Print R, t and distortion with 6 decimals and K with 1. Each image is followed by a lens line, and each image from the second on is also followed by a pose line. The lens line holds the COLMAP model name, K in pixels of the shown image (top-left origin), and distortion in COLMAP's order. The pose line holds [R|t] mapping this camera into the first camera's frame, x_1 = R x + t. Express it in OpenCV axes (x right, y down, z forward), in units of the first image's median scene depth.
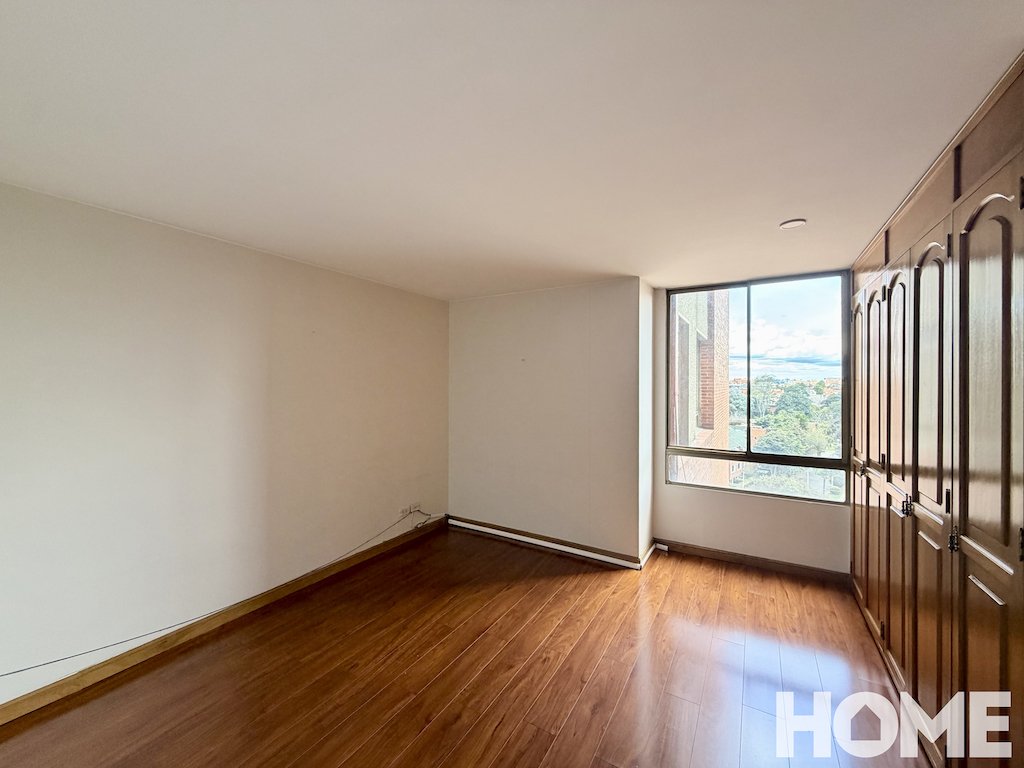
lens RADIAL K [[400.6, 0, 494.8], [0, 400.6, 383.6], [0, 0, 1]] dist [0.000025, 0.000023]
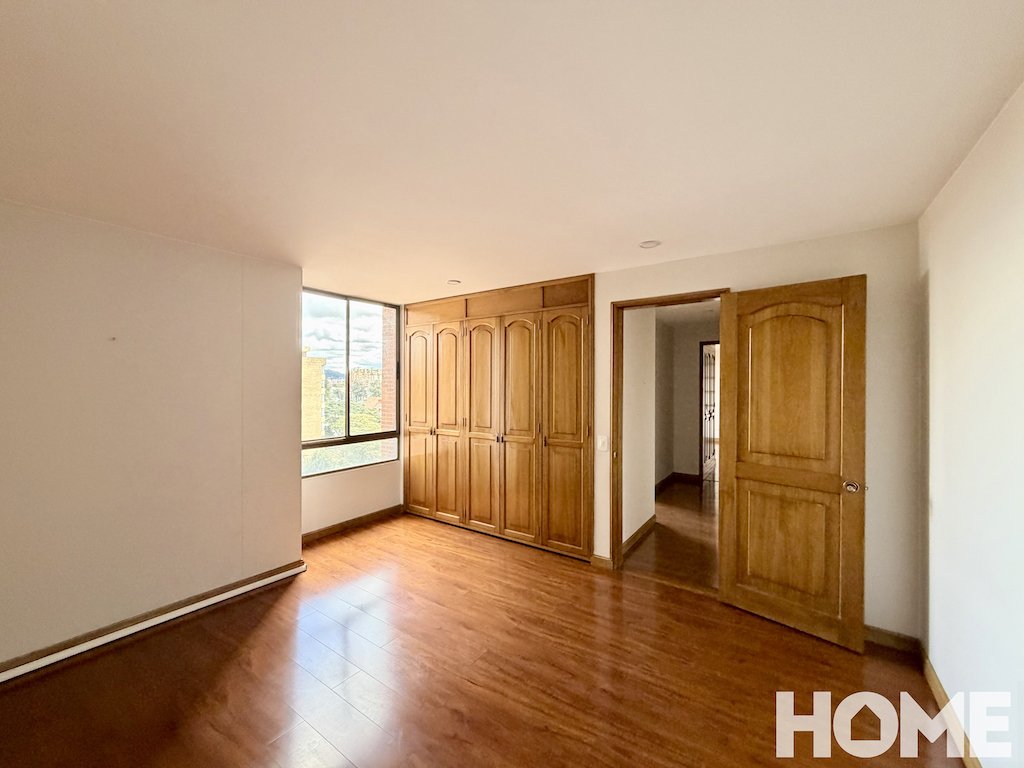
lens RADIAL K [[426.8, 0, 498.7], [0, 426.8, 380.9], [0, 0, 1]] dist [0.001584, 0.000320]
pose [[0.066902, 0.002076, 0.997757, -0.696902], [0.000712, 0.999997, -0.002128, 0.006443], [-0.997759, 0.000852, 0.066901, 0.496946]]
